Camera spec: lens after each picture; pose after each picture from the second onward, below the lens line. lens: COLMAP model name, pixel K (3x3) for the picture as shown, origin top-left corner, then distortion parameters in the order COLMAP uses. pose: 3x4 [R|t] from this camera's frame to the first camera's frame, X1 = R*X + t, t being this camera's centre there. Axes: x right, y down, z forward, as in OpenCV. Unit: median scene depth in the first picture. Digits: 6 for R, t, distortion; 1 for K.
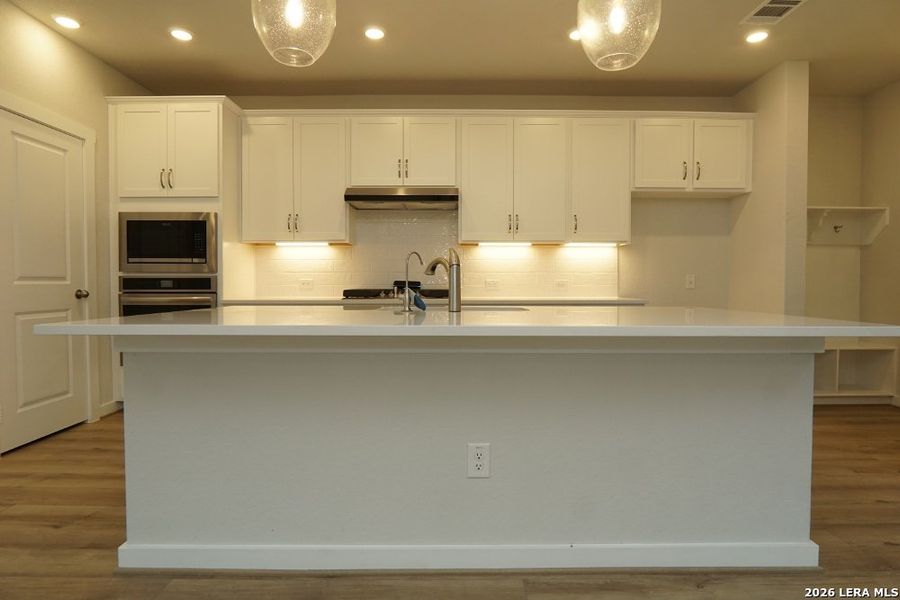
lens RADIAL K [[473.5, 0, 457.0], [0, 473.5, 297.0], [0, 0, 1]] dist [-0.018493, 0.001202]
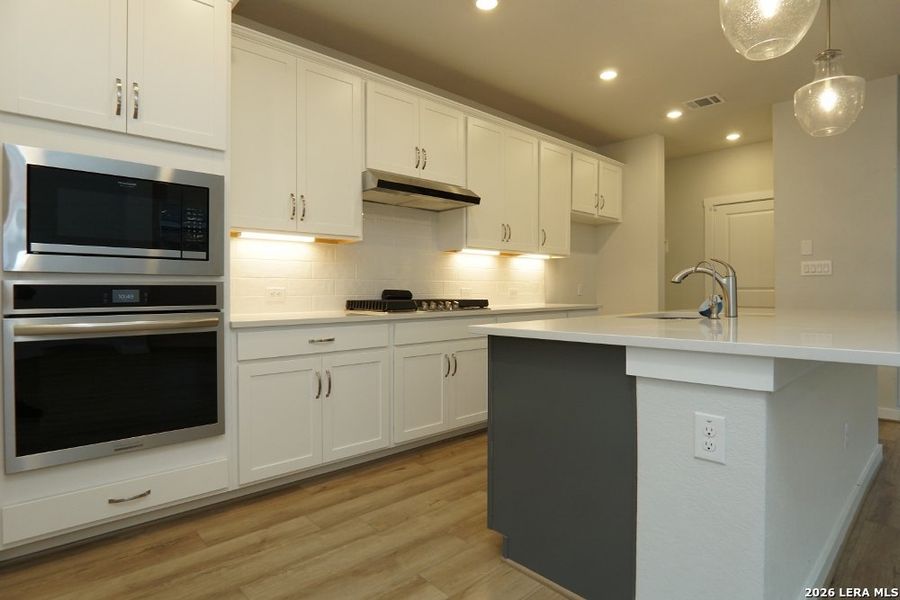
lens RADIAL K [[473.5, 0, 454.4], [0, 473.5, 297.1], [0, 0, 1]] dist [-0.018493, 0.001202]
pose [[0.740686, -0.013334, 0.671719, -0.694861], [0.026140, 0.999618, -0.008981, -0.012568], [-0.671342, 0.024211, 0.740752, 0.358977]]
